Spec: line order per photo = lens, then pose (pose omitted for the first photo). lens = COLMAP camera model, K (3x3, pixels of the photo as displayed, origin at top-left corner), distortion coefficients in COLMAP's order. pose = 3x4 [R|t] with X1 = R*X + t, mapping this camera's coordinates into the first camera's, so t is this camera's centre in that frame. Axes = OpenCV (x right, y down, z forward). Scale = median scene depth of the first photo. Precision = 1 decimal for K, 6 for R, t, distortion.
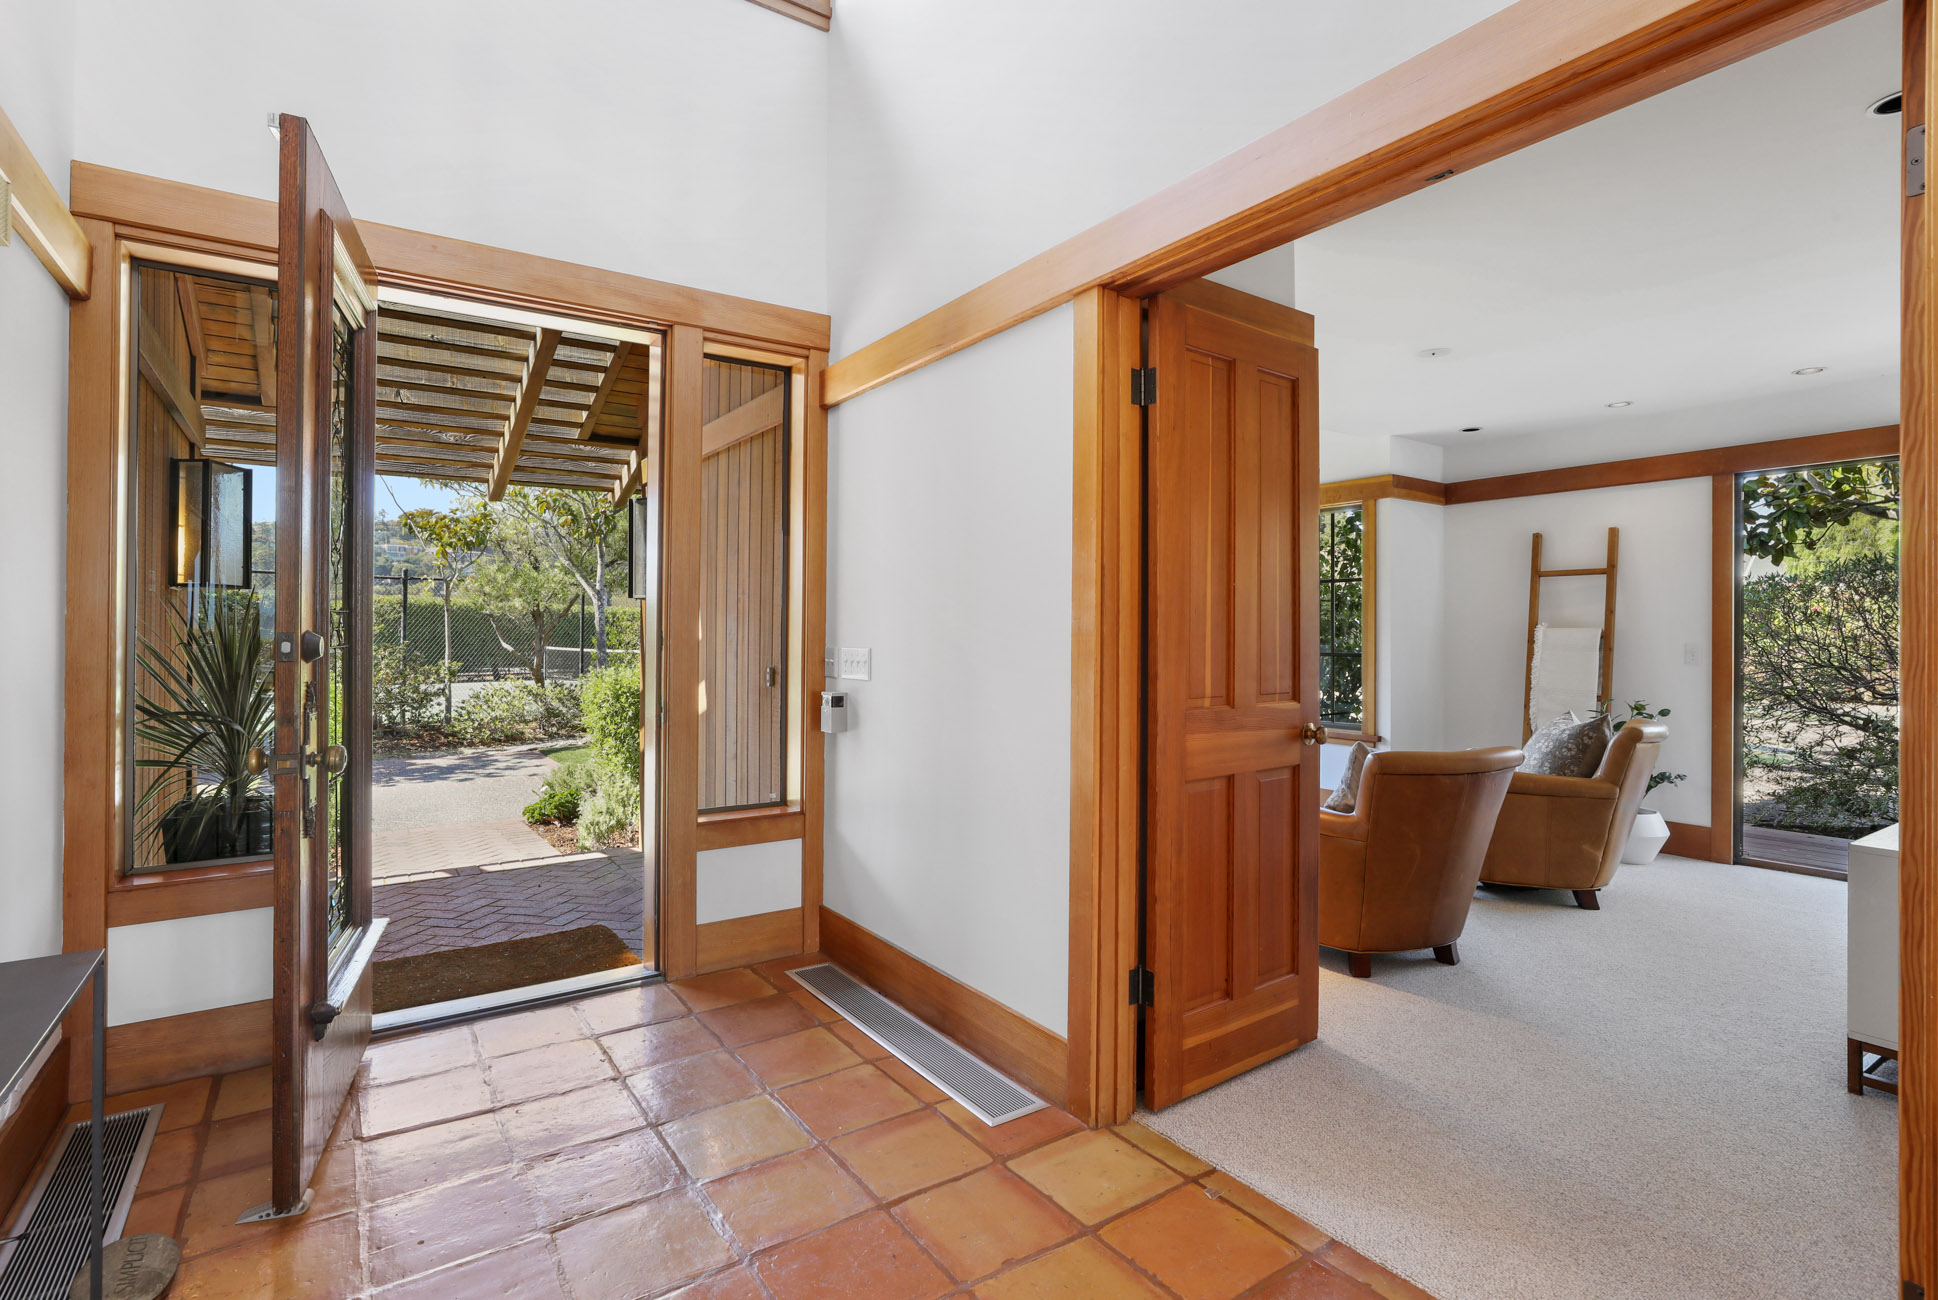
lens RADIAL K [[922.7, 0, 971.6], [0, 922.7, 639.8], [0, 0, 1]] dist [-0.002220, -0.000045]
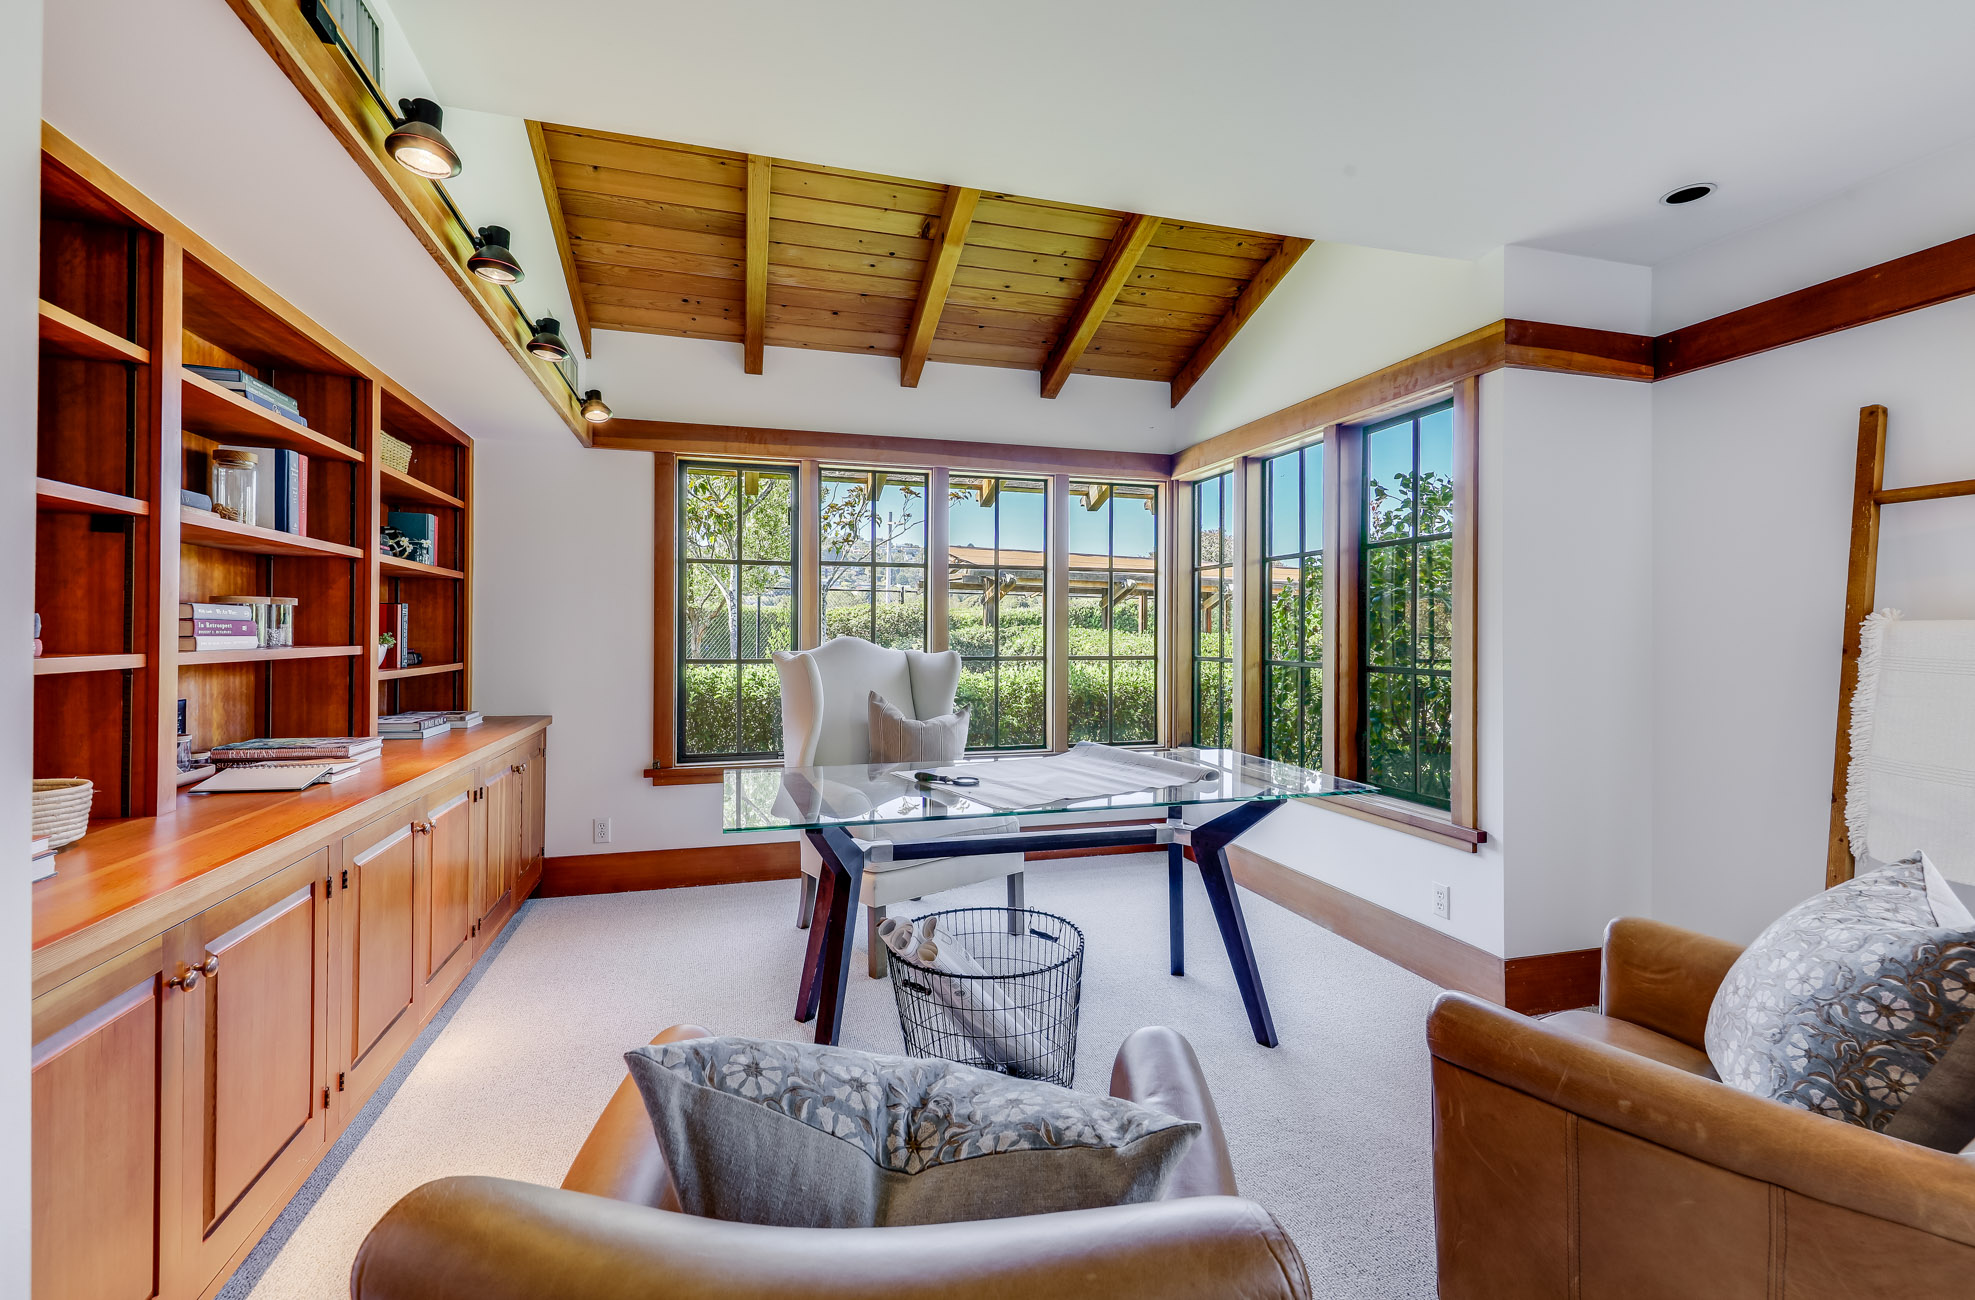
lens RADIAL K [[845.4, 0, 978.8], [0, 845.4, 641.6], [0, 0, 1]] dist [0.001891, -0.000025]
pose [[0.945163, 0.003188, -0.326583, 0.341740], [-0.003602, 0.999993, -0.000663, -0.001326], [0.326579, 0.001803, 0.945168, 0.476715]]
